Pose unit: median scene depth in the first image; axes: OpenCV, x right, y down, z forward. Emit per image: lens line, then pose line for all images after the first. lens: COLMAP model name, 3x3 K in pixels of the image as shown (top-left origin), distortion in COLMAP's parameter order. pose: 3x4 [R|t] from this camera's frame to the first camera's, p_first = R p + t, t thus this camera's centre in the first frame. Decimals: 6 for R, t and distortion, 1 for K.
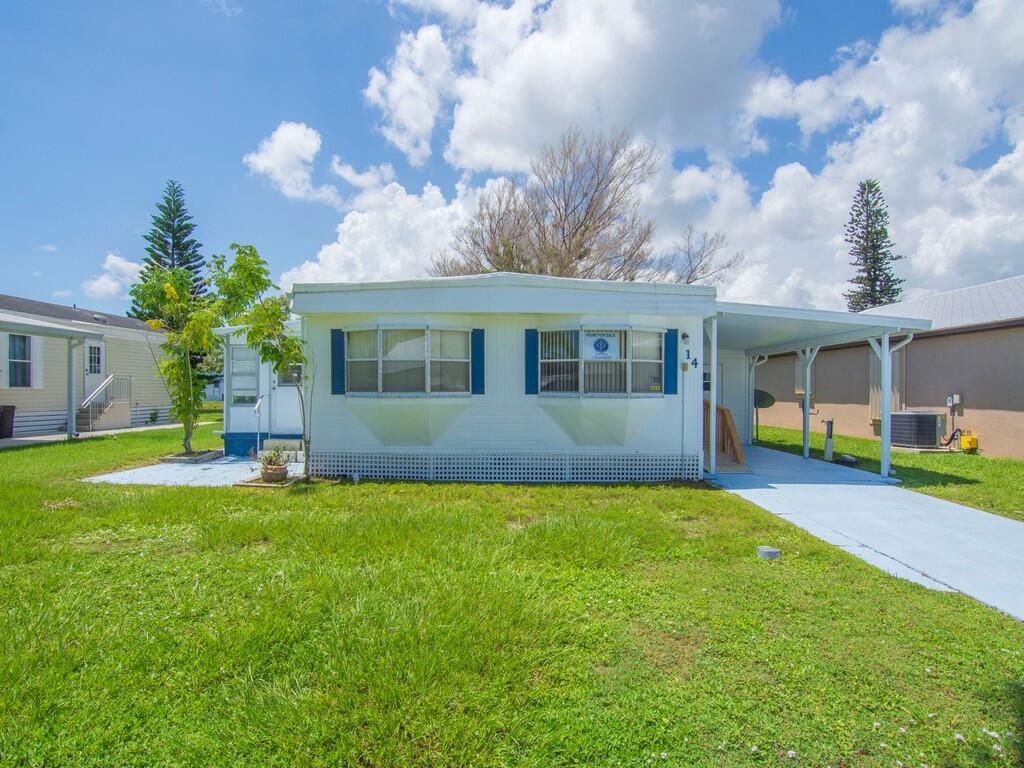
lens RADIAL K [[491.4, 0, 512.5], [0, 491.4, 394.5], [0, 0, 1]] dist [-0.023333, -0.000965]
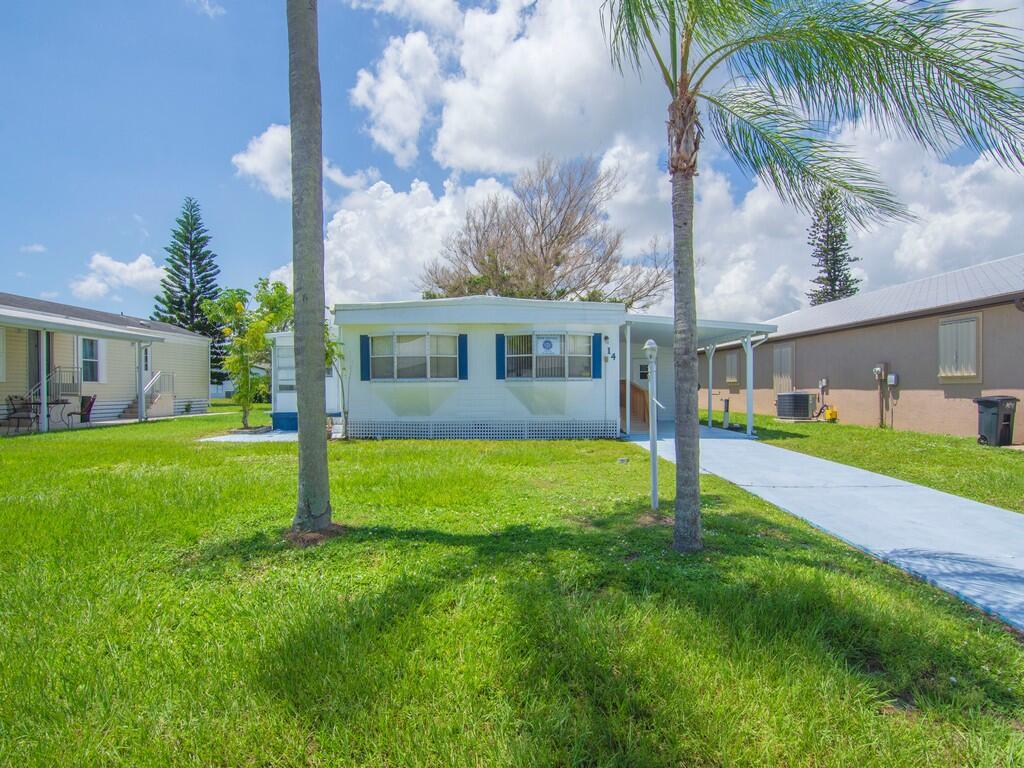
lens RADIAL K [[491.4, 0, 512.5], [0, 491.4, 394.5], [0, 0, 1]] dist [-0.023333, -0.000965]
pose [[0.999783, -0.009336, 0.018648, 0.013297], [0.009233, 0.999942, 0.005618, 0.010496], [-0.018699, -0.005445, 0.999810, -0.126248]]
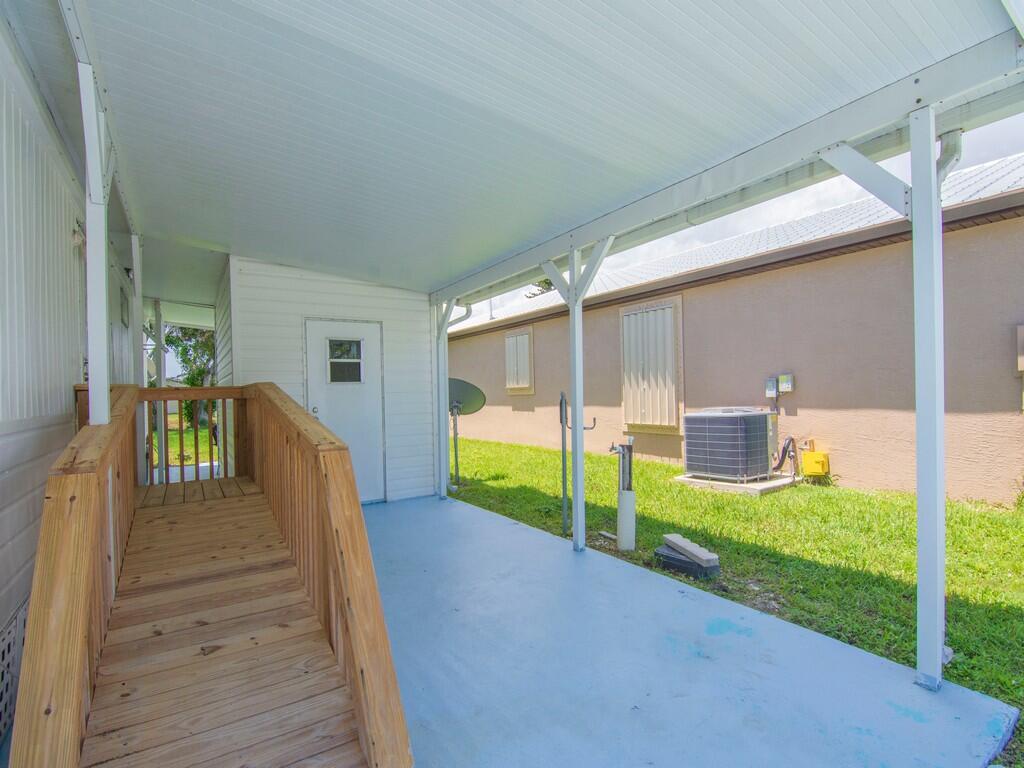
lens RADIAL K [[491.4, 0, 512.5], [0, 491.4, 394.5], [0, 0, 1]] dist [-0.023333, -0.000965]
pose [[0.827807, -0.023750, 0.560510, 0.130048], [0.028341, 0.999598, 0.000499, 0.004117], [-0.560297, 0.015472, 0.828147, 0.270514]]
